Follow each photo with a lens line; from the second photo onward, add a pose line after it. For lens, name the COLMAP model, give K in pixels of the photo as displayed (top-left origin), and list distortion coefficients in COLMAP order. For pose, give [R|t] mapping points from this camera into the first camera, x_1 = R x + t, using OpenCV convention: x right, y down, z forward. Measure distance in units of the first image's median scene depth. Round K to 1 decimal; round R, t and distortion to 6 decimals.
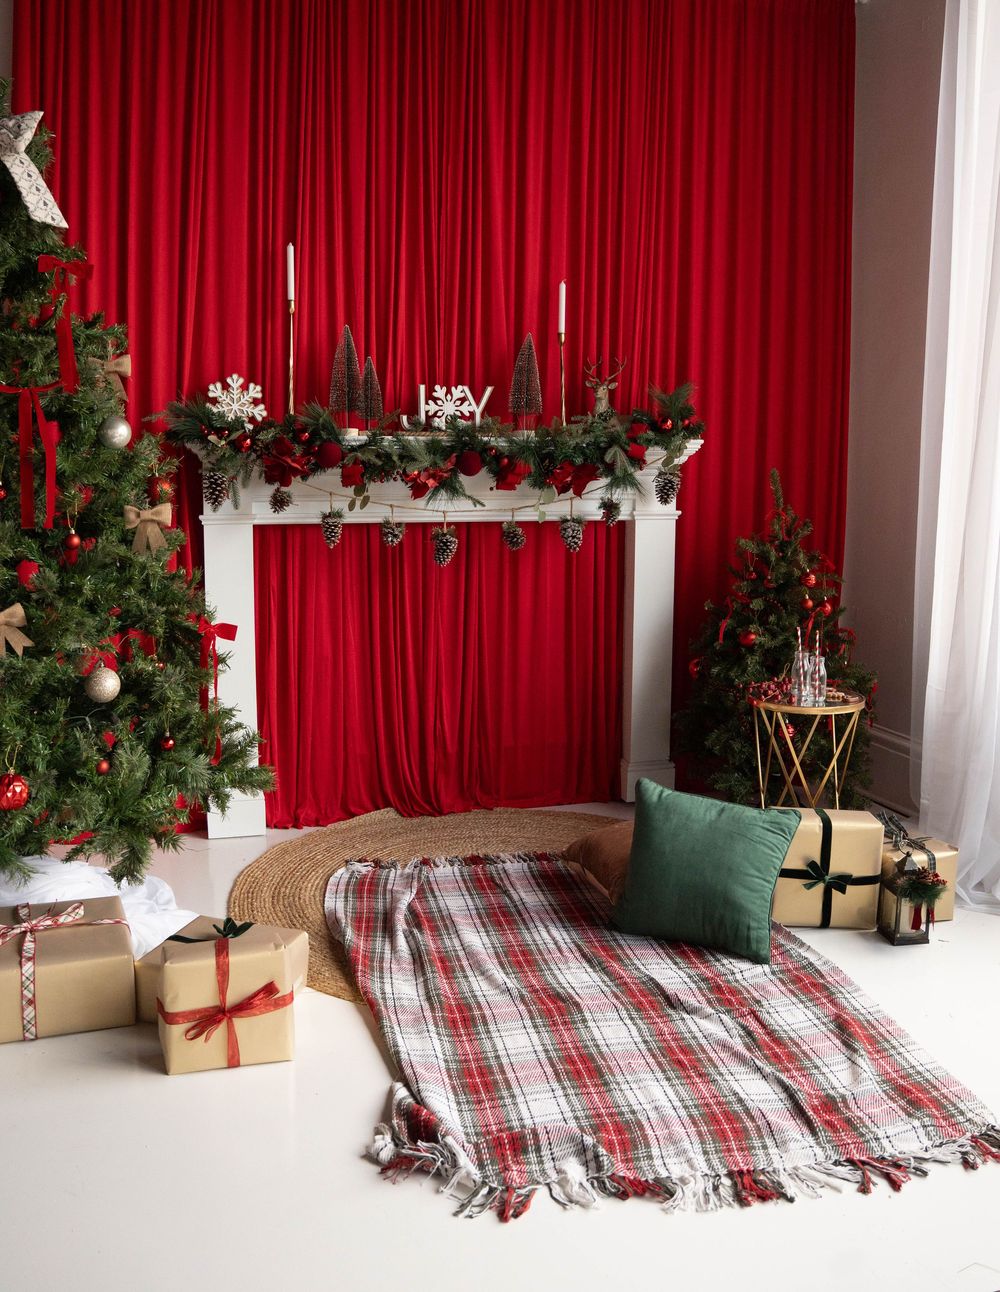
lens RADIAL K [[1123.0, 0, 483.0], [0, 1123.0, 560.8], [0, 0, 1]] dist [-0.126882, 0.073977]
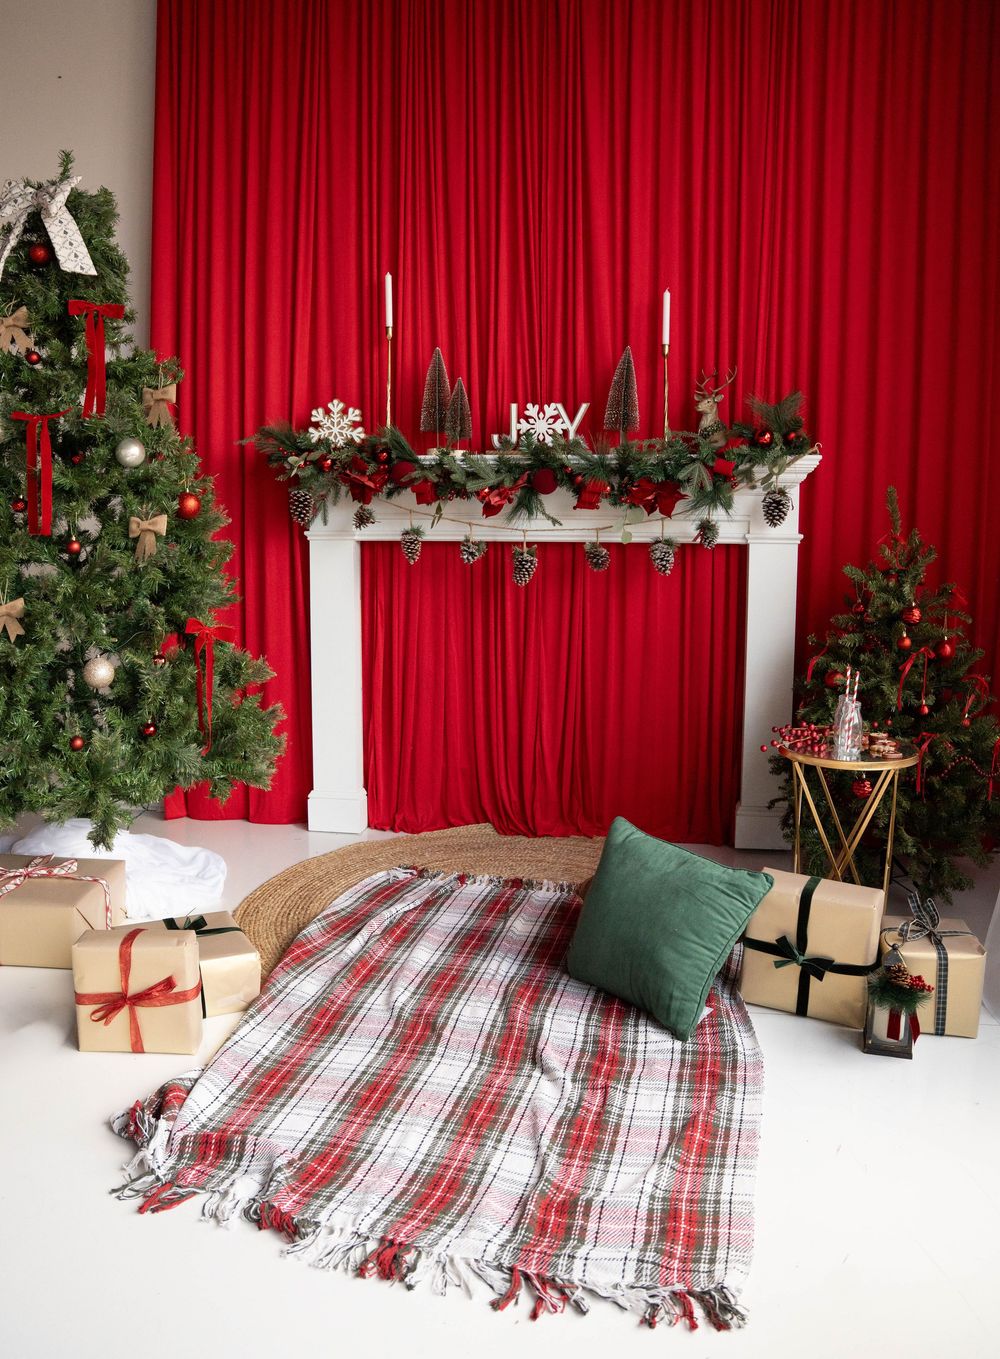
lens RADIAL K [[1066.1, 0, 497.9], [0, 1066.1, 615.6], [0, 0, 1]] dist [-0.142375, 0.079634]
pose [[0.908148, 0.042146, -0.416522, 0.350410], [-0.034324, 0.999066, 0.026254, 0.007458], [0.417239, -0.009546, 0.908747, 0.140608]]
